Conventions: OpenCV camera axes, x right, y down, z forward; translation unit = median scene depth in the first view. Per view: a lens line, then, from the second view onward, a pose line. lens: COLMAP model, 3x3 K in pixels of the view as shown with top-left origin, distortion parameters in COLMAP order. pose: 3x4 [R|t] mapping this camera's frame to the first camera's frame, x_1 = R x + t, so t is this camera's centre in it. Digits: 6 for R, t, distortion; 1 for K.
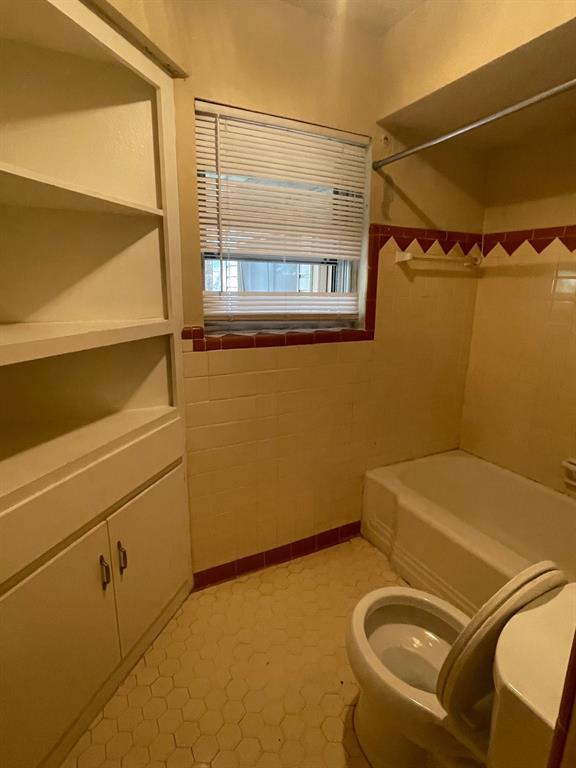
lens RADIAL K [[408.9, 0, 288.0], [0, 408.9, 384.0], [0, 0, 1]] dist [0.000551, -0.000175]
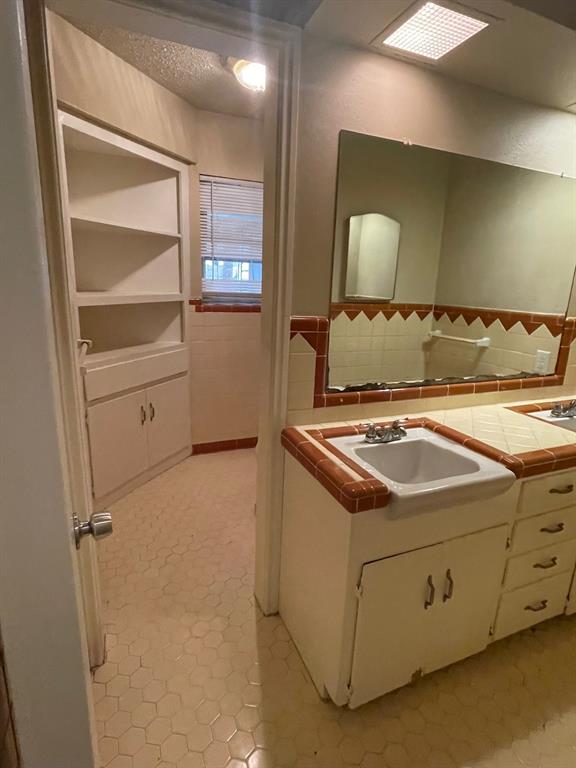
lens RADIAL K [[408.9, 0, 288.0], [0, 408.9, 384.0], [0, 0, 1]] dist [0.000551, -0.000175]
pose [[0.995564, 0.044955, -0.082653, 0.340434], [-0.044192, 0.998962, 0.011038, 0.200879], [0.083064, -0.007336, 0.996517, -0.765320]]
